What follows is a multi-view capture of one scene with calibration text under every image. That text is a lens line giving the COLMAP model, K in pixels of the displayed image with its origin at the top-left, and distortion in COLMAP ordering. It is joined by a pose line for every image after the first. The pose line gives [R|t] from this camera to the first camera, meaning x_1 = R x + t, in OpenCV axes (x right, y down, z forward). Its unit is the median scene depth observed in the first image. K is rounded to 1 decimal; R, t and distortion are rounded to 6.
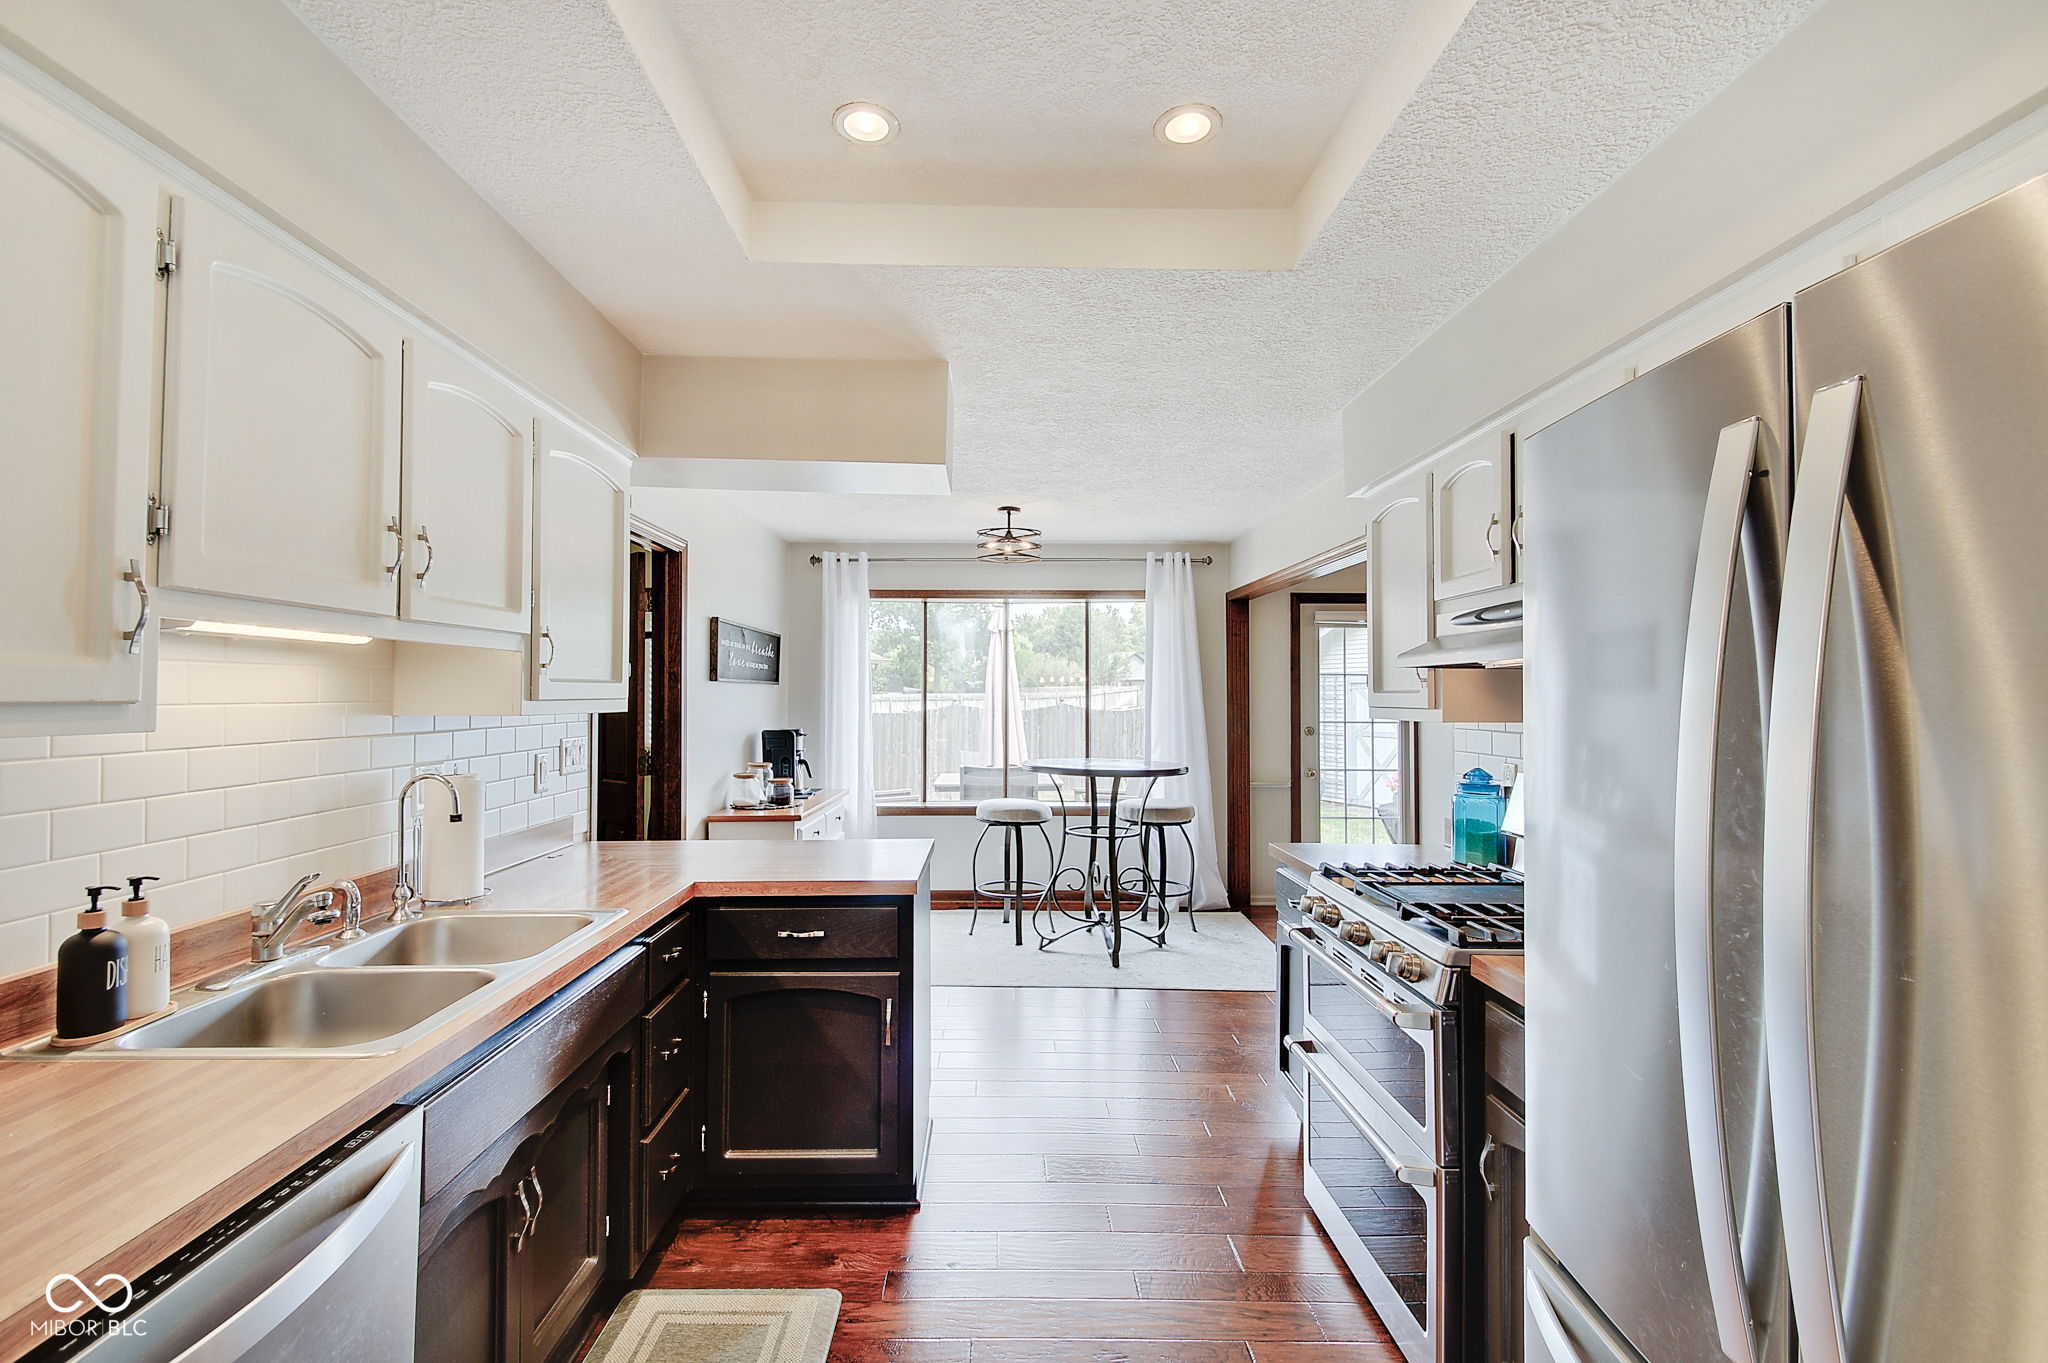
lens RADIAL K [[894.9, 0, 1003.5], [0, 894.9, 674.9], [0, 0, 1]] dist [0.004811, -0.003871]
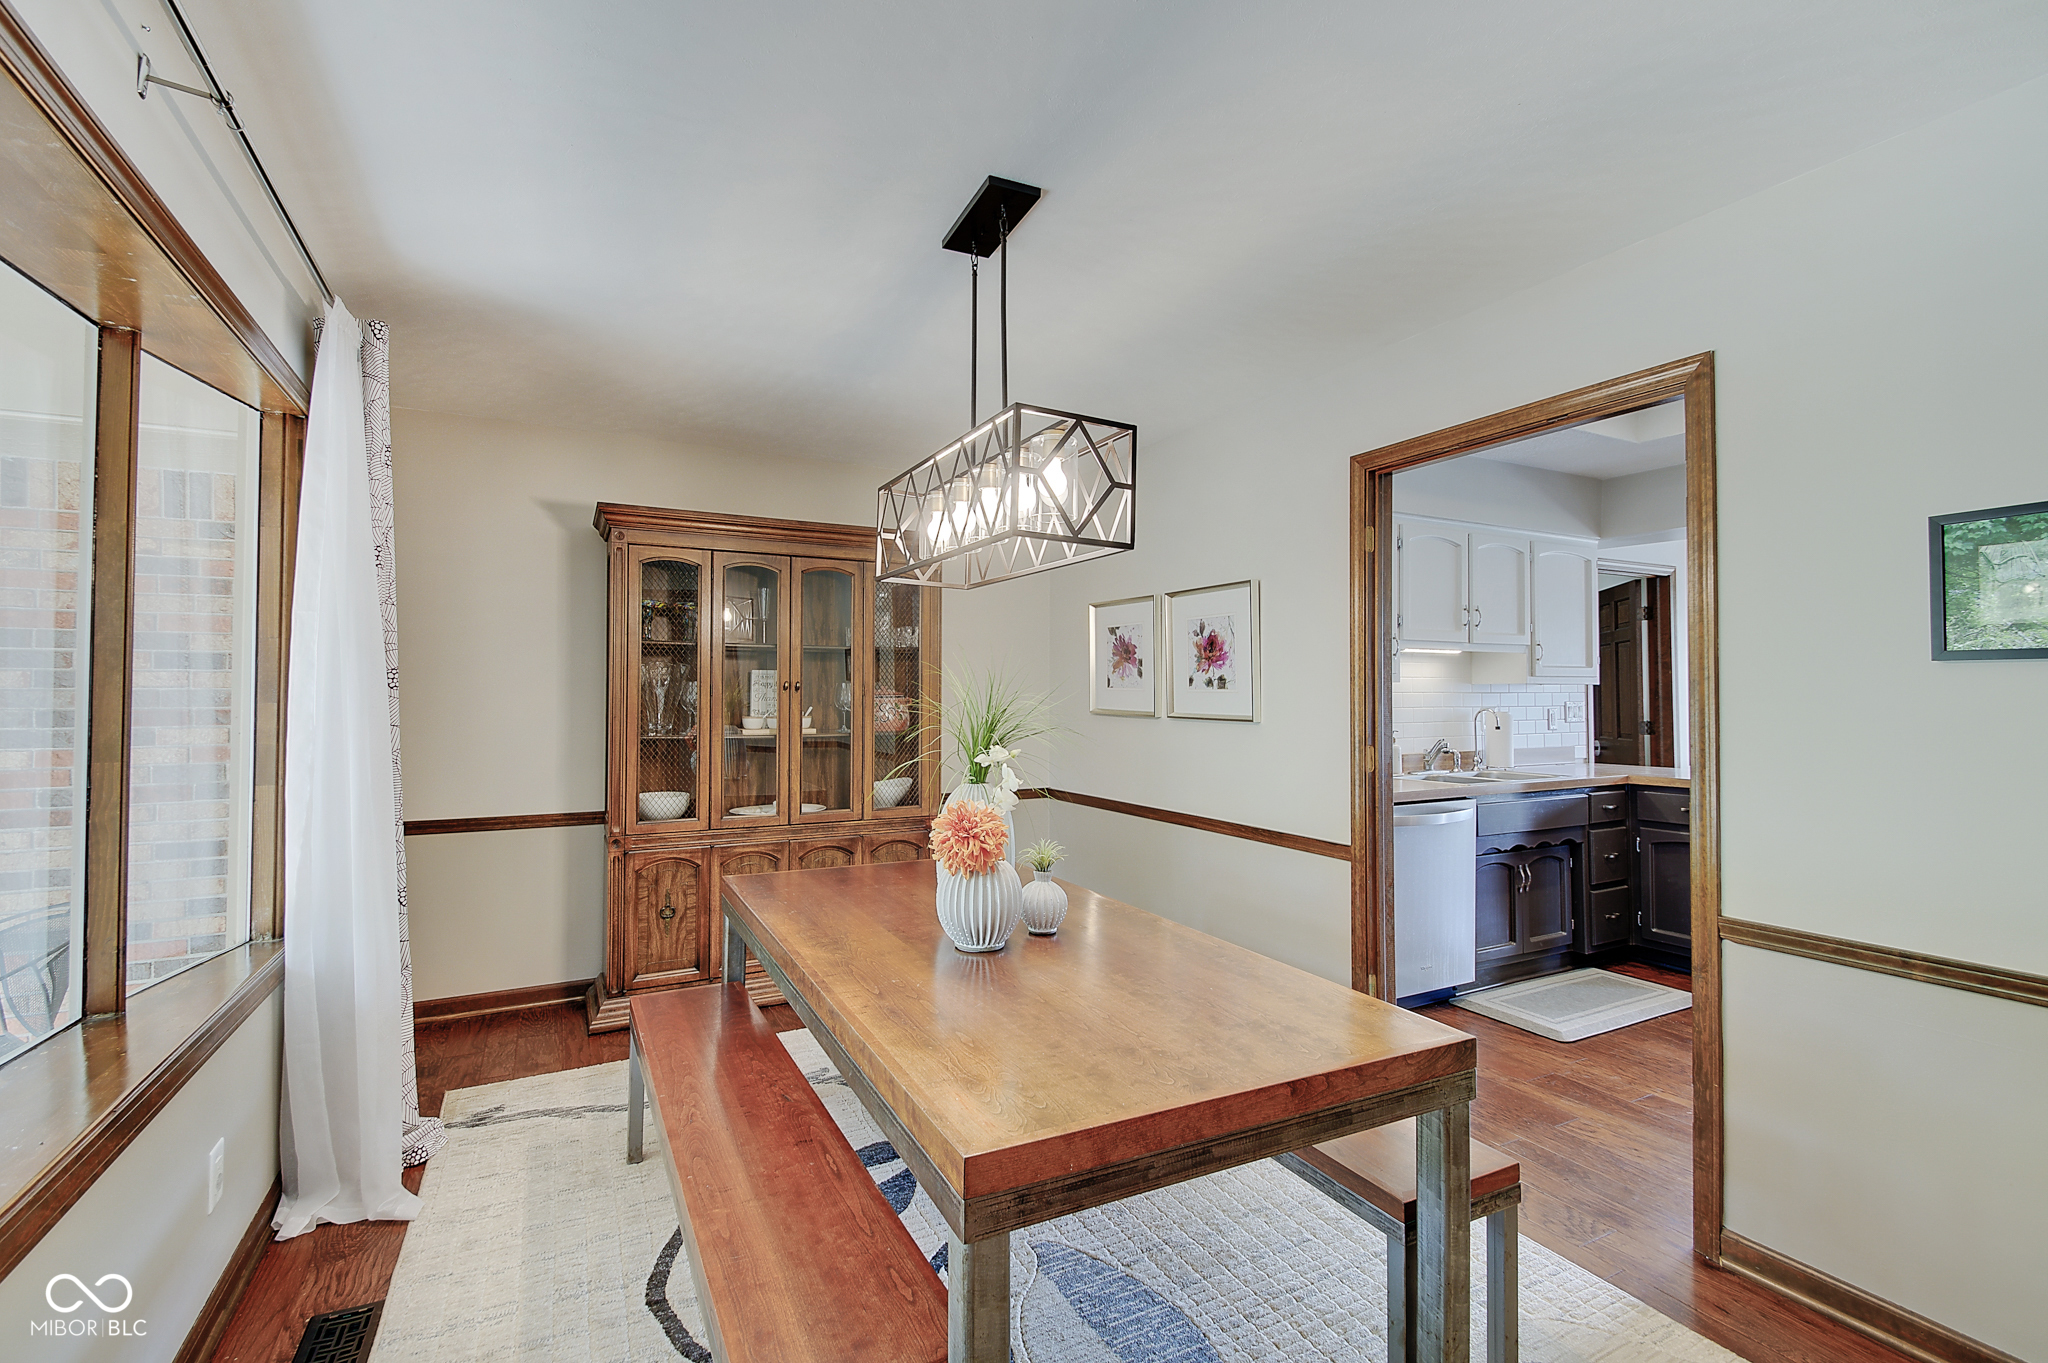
lens RADIAL K [[894.9, 0, 1025.8], [0, 894.9, 675.6], [0, 0, 1]] dist [0.004811, -0.003871]
pose [[0.464818, -0.025715, -0.885033, 0.789782], [0.025275, 0.999556, -0.015768, 0.030586], [0.885045, -0.015040, 0.465262, -1.039874]]
